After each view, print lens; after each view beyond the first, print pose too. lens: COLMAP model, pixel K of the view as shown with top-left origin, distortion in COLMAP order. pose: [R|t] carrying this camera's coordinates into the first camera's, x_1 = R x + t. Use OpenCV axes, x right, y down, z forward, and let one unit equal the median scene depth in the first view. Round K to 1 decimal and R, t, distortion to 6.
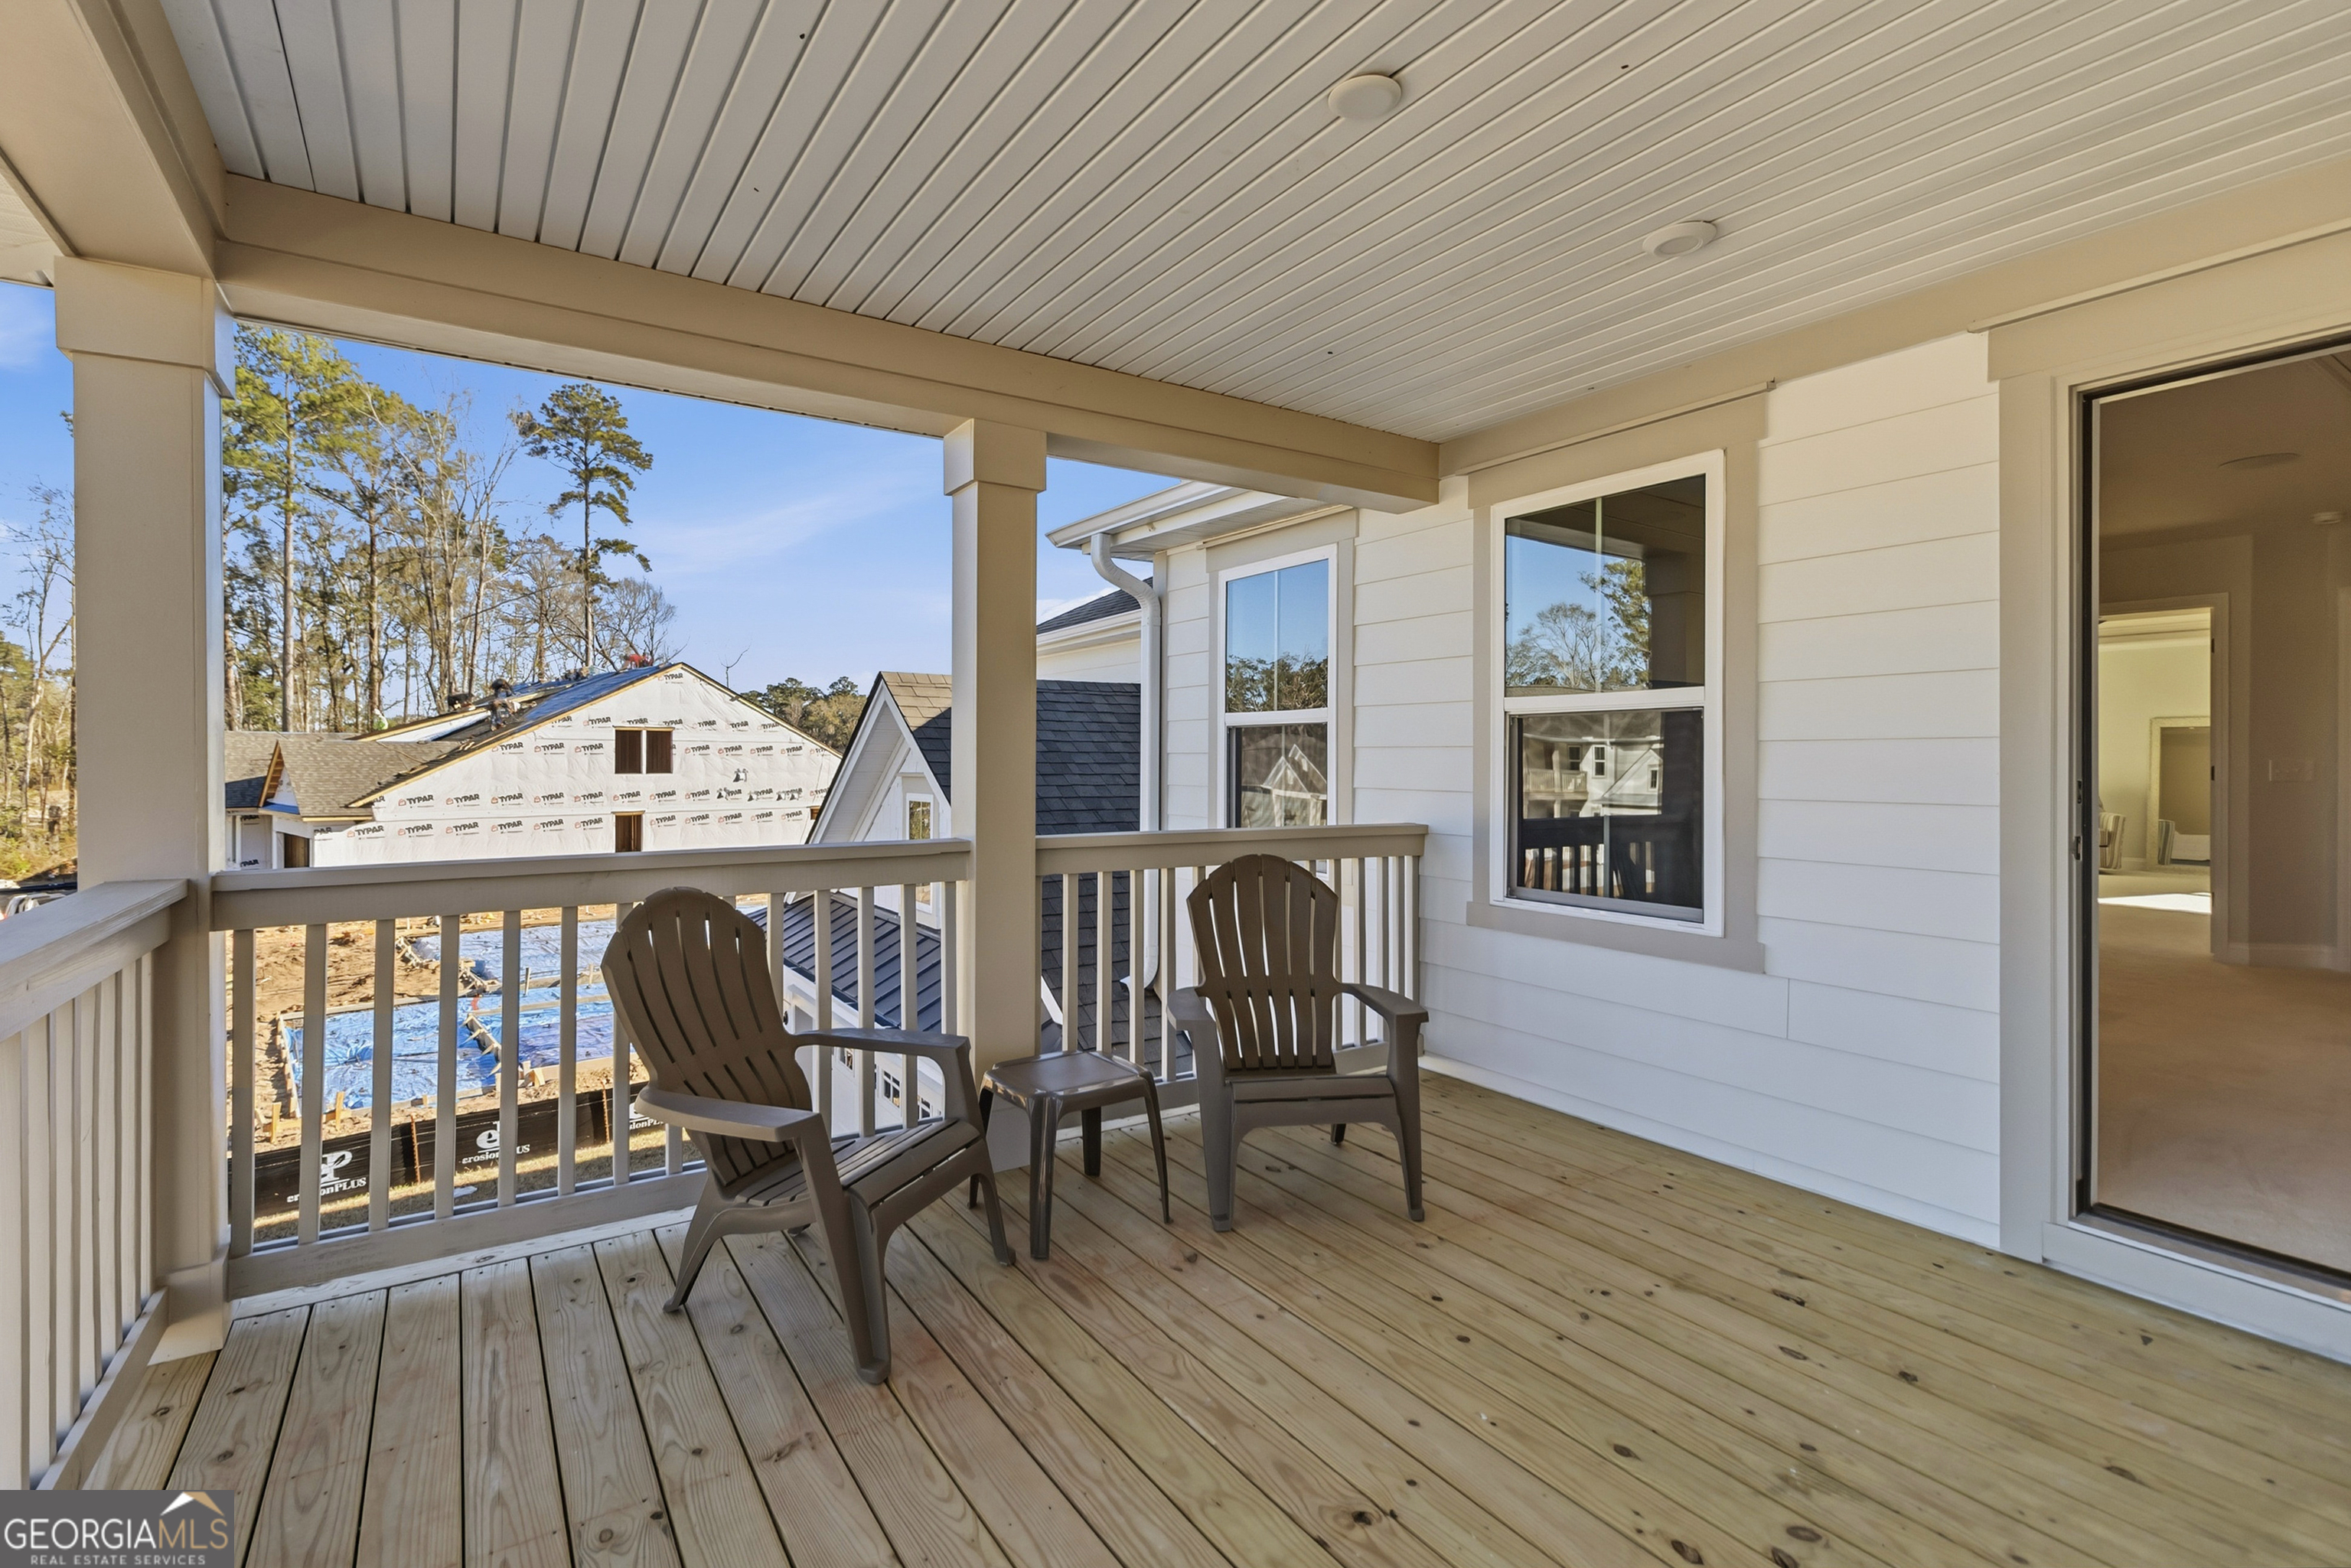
lens RADIAL K [[1098.8, 0, 1171.3], [0, 1098.8, 753.9], [0, 0, 1]] dist [-0.001407, 0.000069]
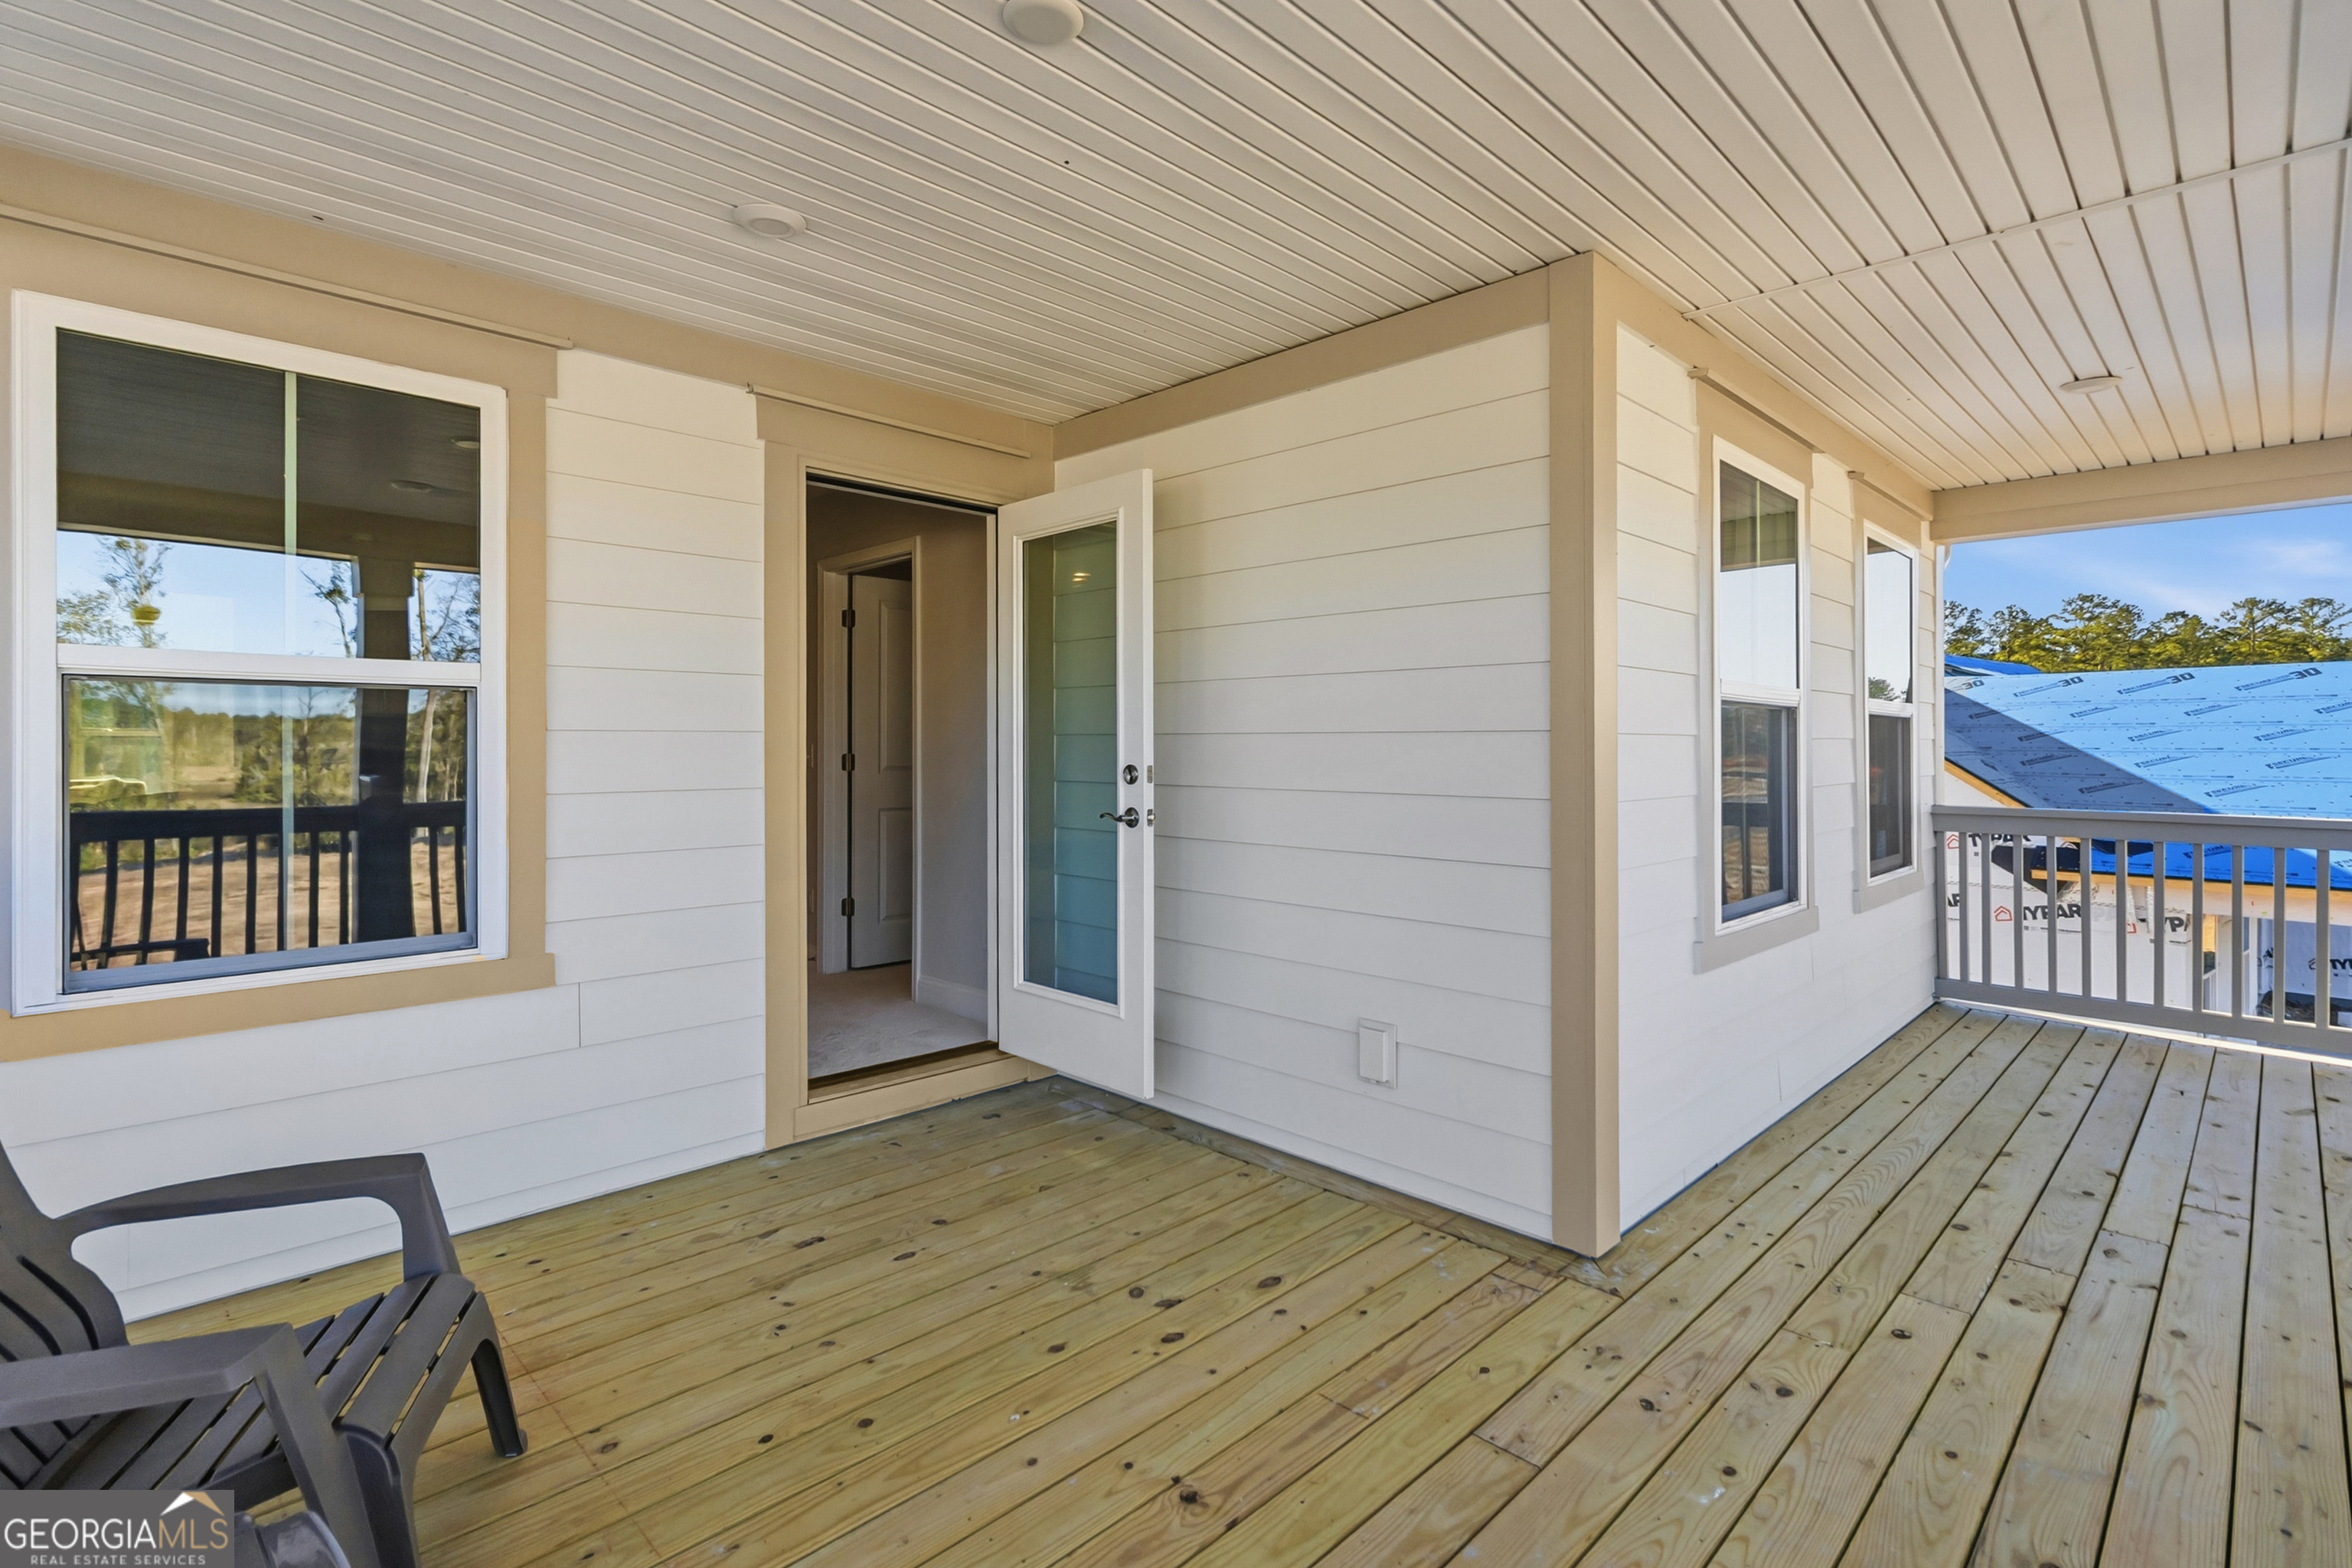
lens RADIAL K [[1099.3, 0, 1171.8], [0, 1099.3, 753.9], [0, 0, 1]] dist [-0.001407, 0.000069]
pose [[-0.207890, -0.008892, 0.978112, -0.603240], [-0.008460, 0.999938, 0.007292, -0.005328], [-0.978116, -0.006759, -0.207952, 0.906493]]
